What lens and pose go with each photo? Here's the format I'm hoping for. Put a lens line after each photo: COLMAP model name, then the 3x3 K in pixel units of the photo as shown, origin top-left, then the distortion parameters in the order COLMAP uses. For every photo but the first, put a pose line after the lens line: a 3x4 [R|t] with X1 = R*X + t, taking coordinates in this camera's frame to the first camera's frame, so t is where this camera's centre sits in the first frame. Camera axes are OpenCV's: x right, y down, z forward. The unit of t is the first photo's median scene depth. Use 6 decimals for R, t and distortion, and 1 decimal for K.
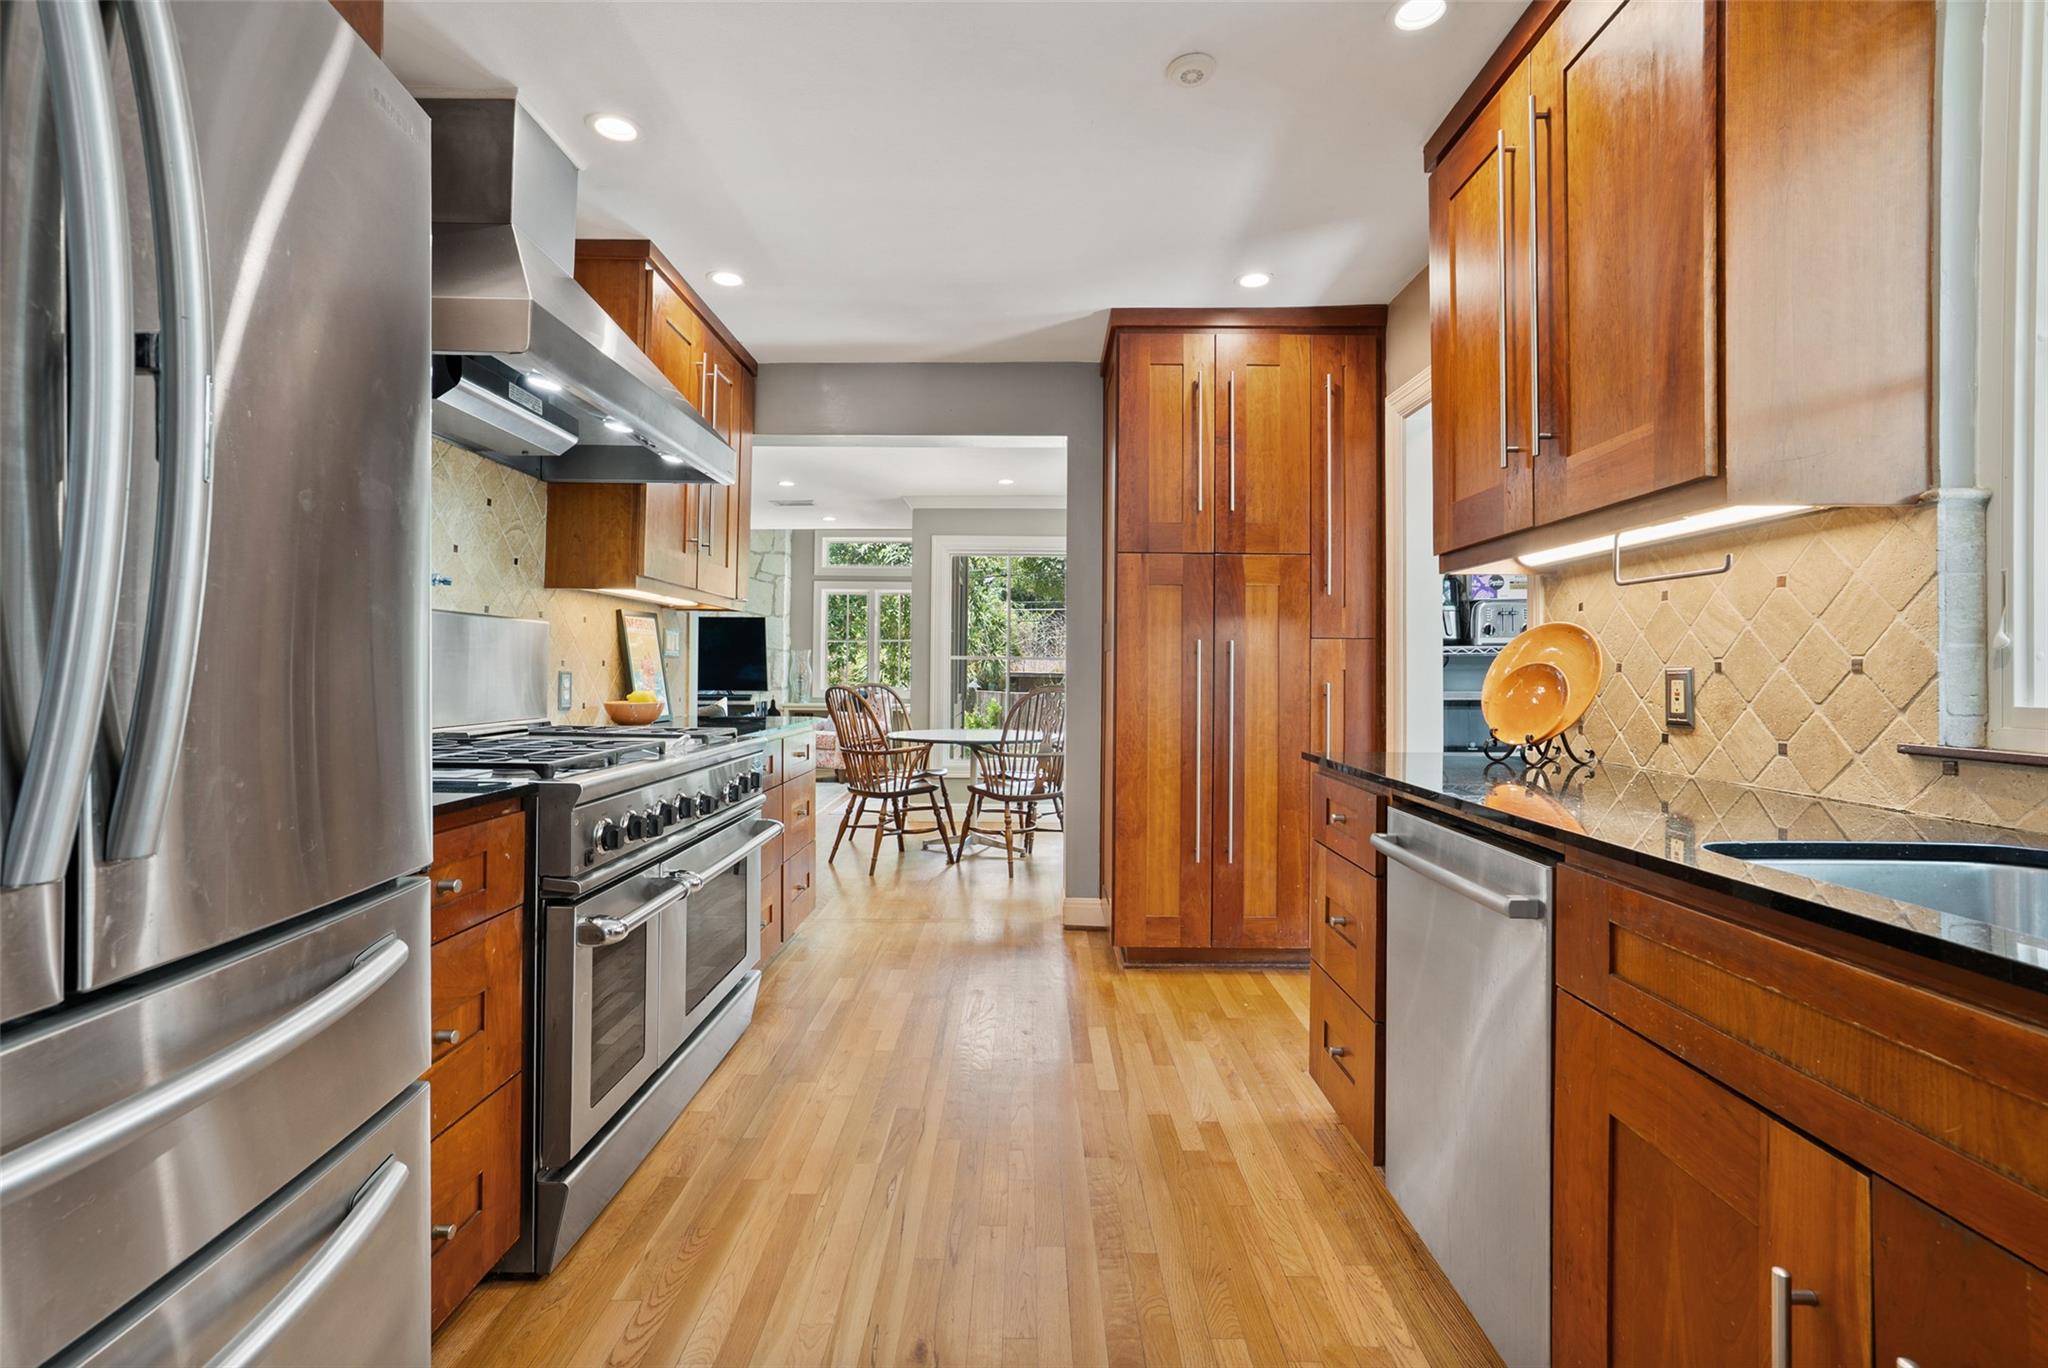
lens RADIAL K [[930.0, 0, 1014.1], [0, 930.0, 671.4], [0, 0, 1]] dist [-0.023978, 0.011749]
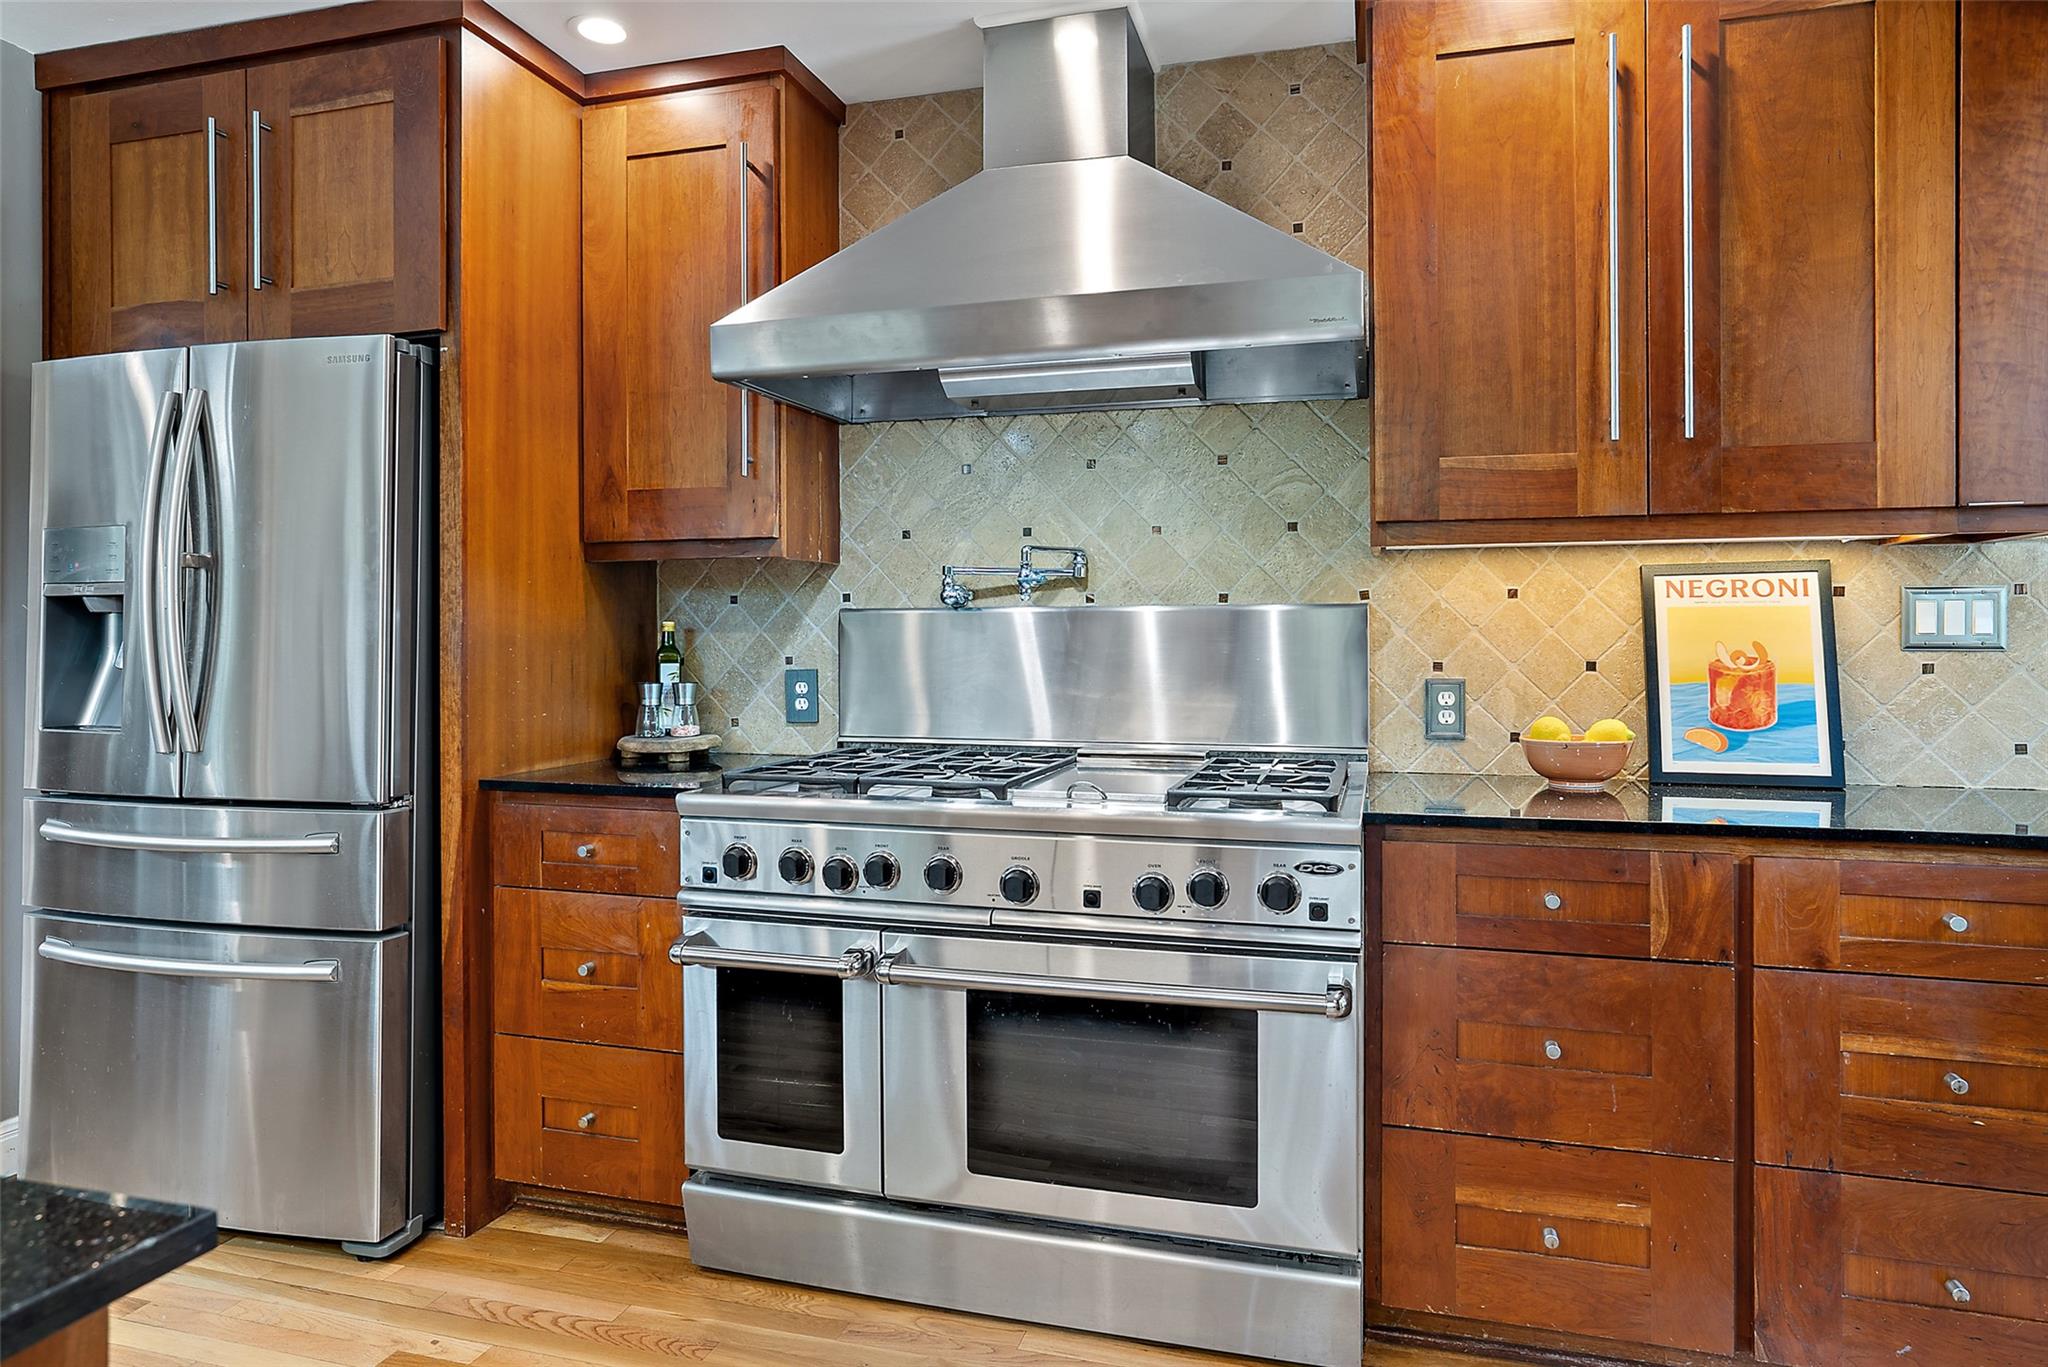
lens RADIAL K [[1232.3, 0, 1034.9], [0, 1232.3, 643.8], [0, 0, 1]] dist [-0.006124, -0.000429]
pose [[-0.268866, -0.006866, -0.963153, 0.769794], [0.000613, 0.999973, -0.007300, -0.035278], [0.963177, -0.002553, -0.268854, 1.841907]]
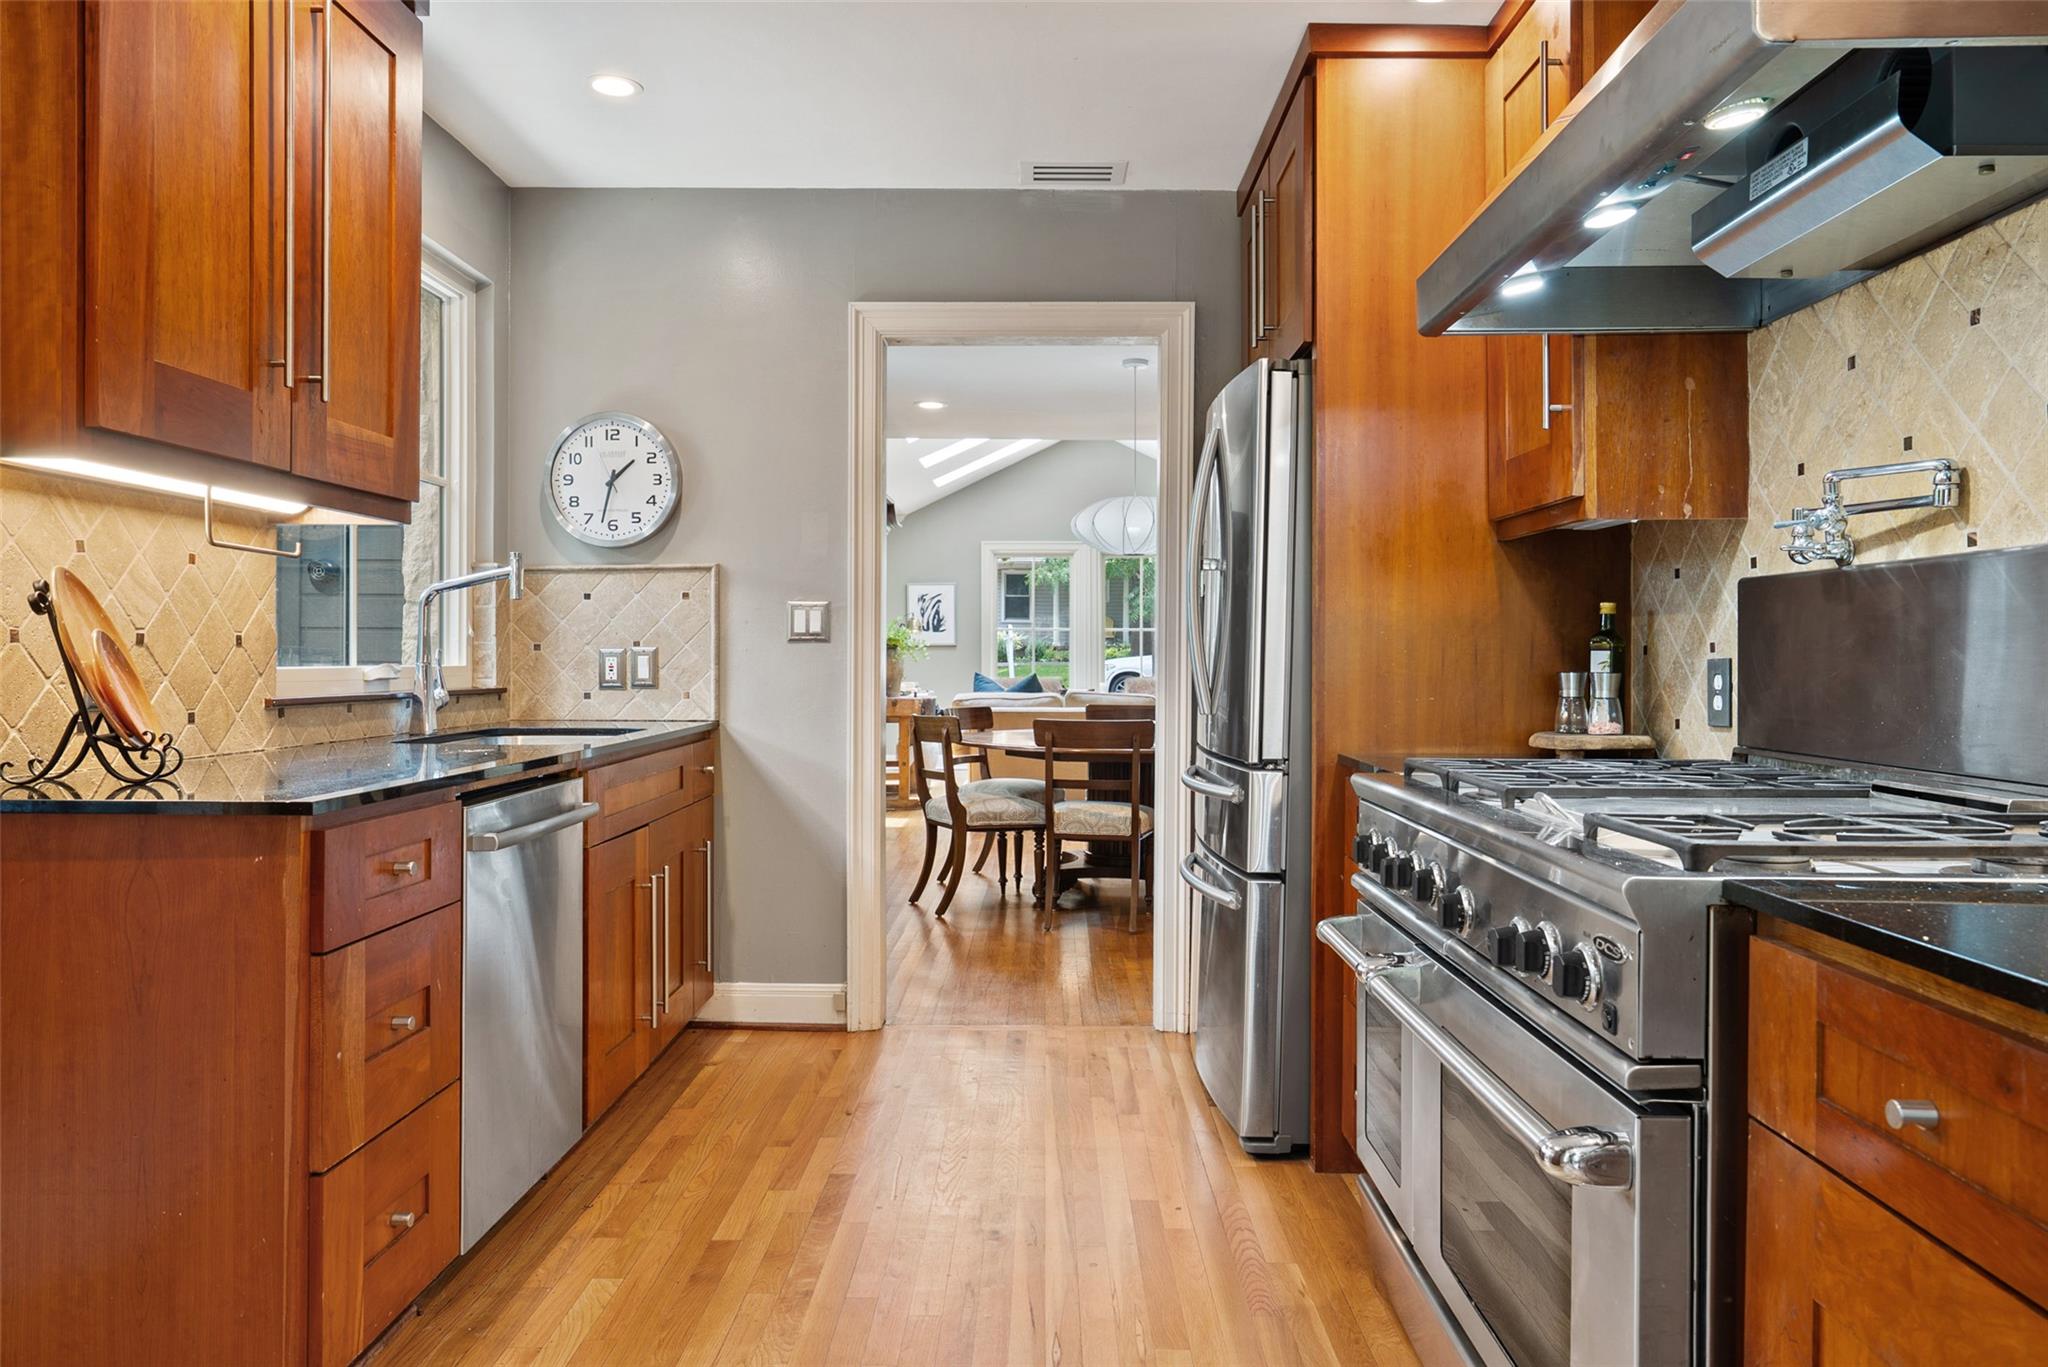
lens RADIAL K [[1420.6, 0, 1031.3], [0, 1420.6, 670.4], [0, 0, 1]] dist [0.005554, 0.001130]
pose [[-0.999890, -0.014768, -0.001098, -0.128220], [-0.014777, 0.999858, 0.008051, 0.002567], [0.000979, 0.008067, -0.999967, 2.676587]]
